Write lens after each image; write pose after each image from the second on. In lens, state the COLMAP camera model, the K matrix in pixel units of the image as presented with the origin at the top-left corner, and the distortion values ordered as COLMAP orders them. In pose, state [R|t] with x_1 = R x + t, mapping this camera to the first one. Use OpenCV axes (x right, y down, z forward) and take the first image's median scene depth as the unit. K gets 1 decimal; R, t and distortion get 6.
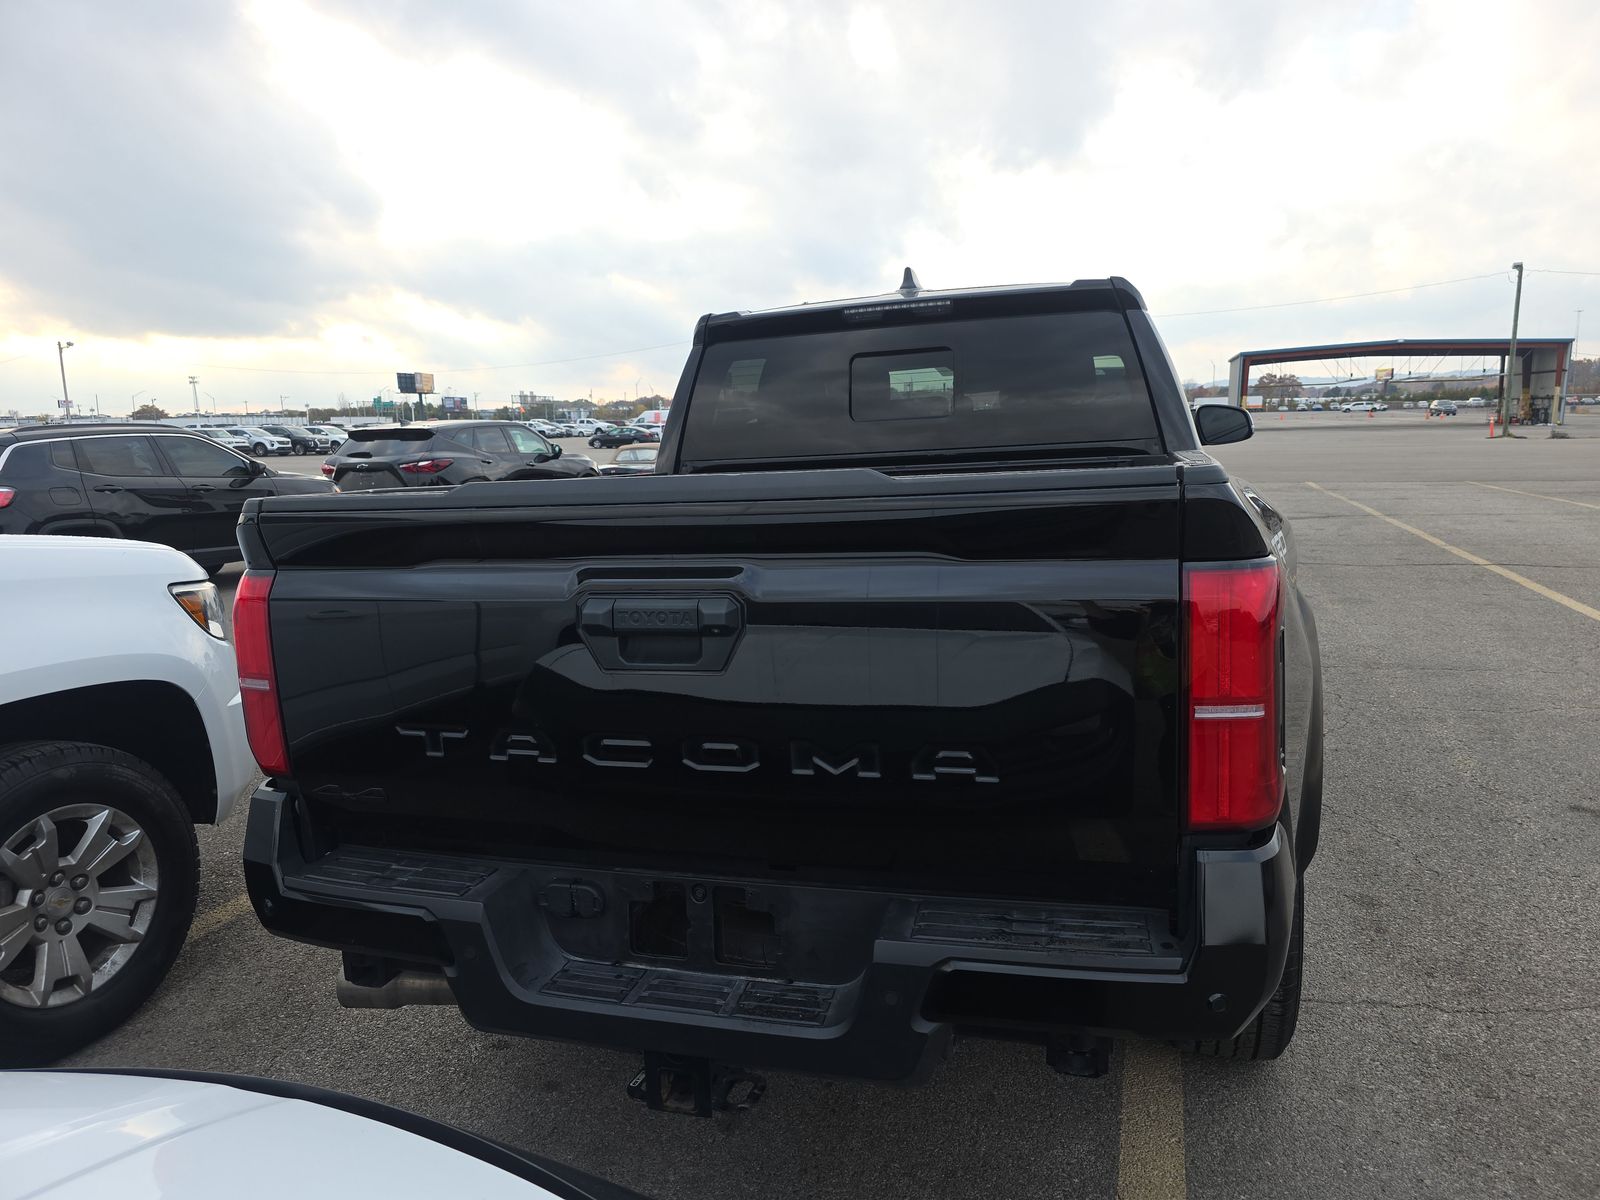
lens RADIAL K [[1042.5, 0, 800.0], [0, 1042.5, 600.0], [0, 0, 1]] dist [0.003453, -0.000689]
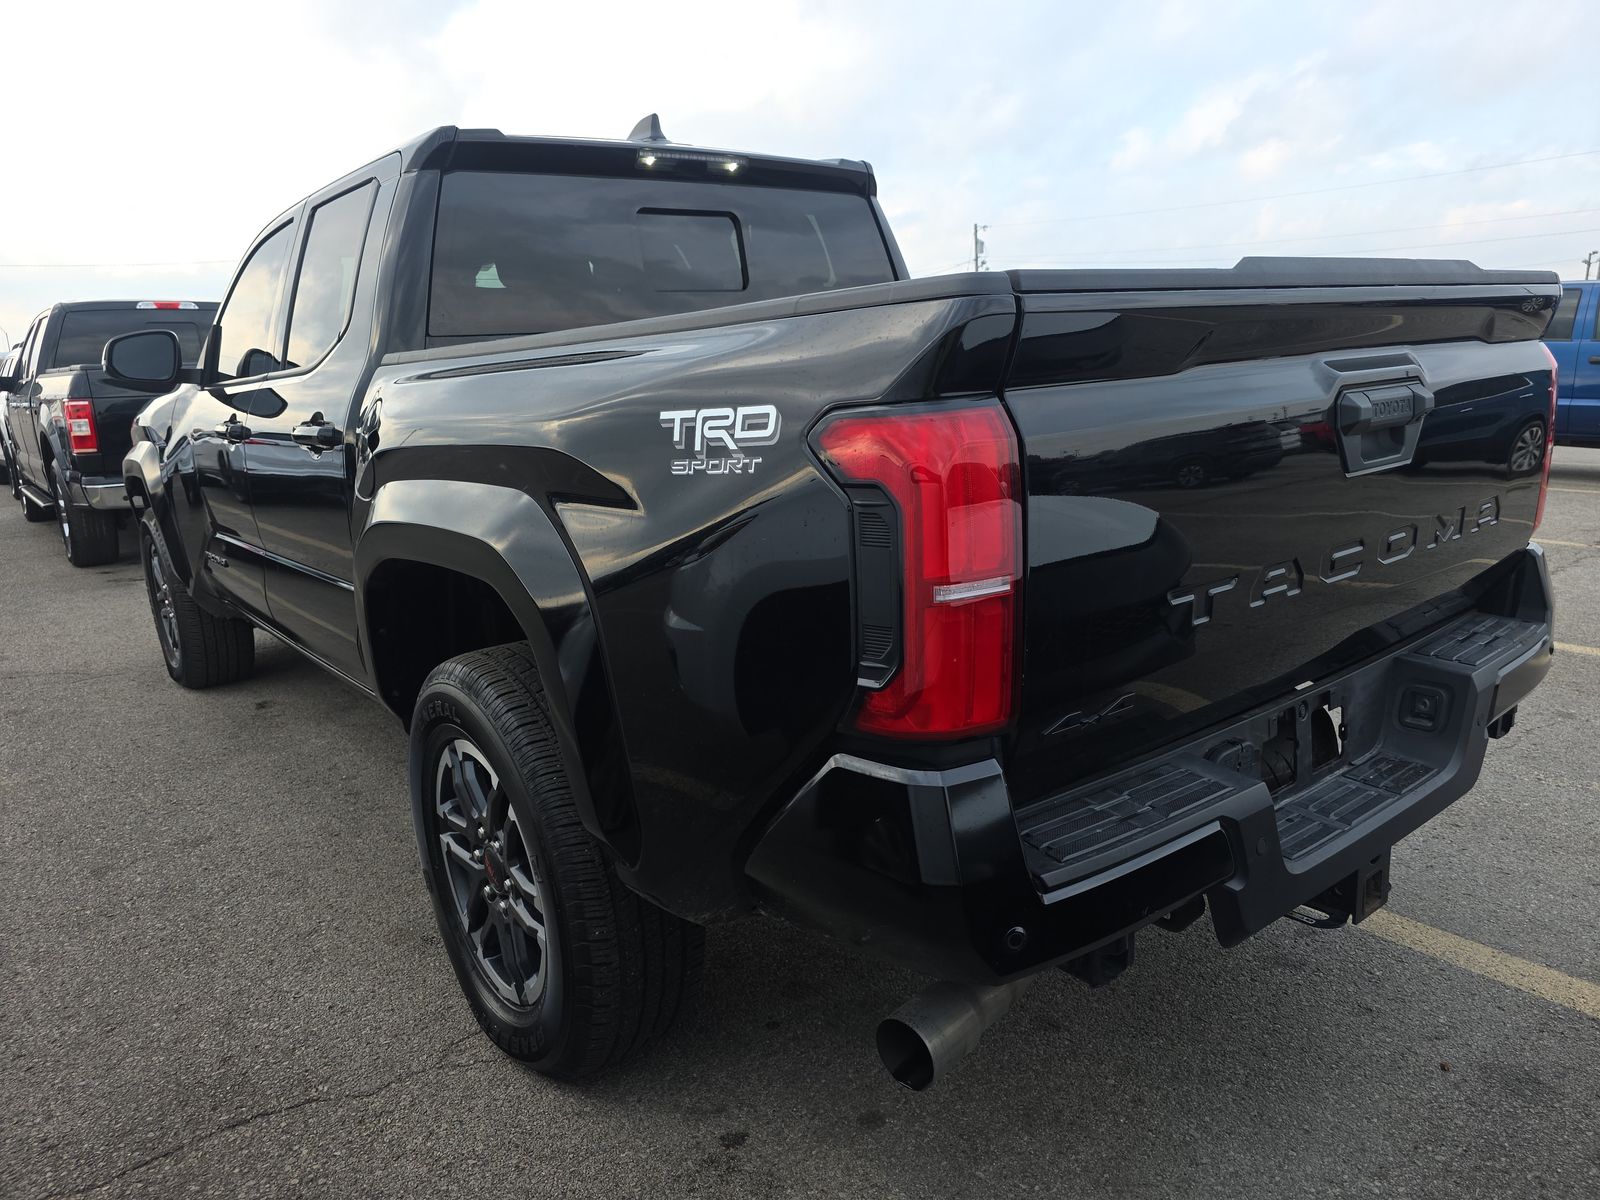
lens RADIAL K [[1085.9, 0, 800.8], [0, 1085.9, 569.5], [0, 0, 1]] dist [0.003035, -0.000586]
pose [[0.590264, -0.149835, 0.793182, -0.626441], [0.144339, 0.986376, 0.078918, 0.002815], [-0.794201, 0.067904, 0.603849, 0.405705]]
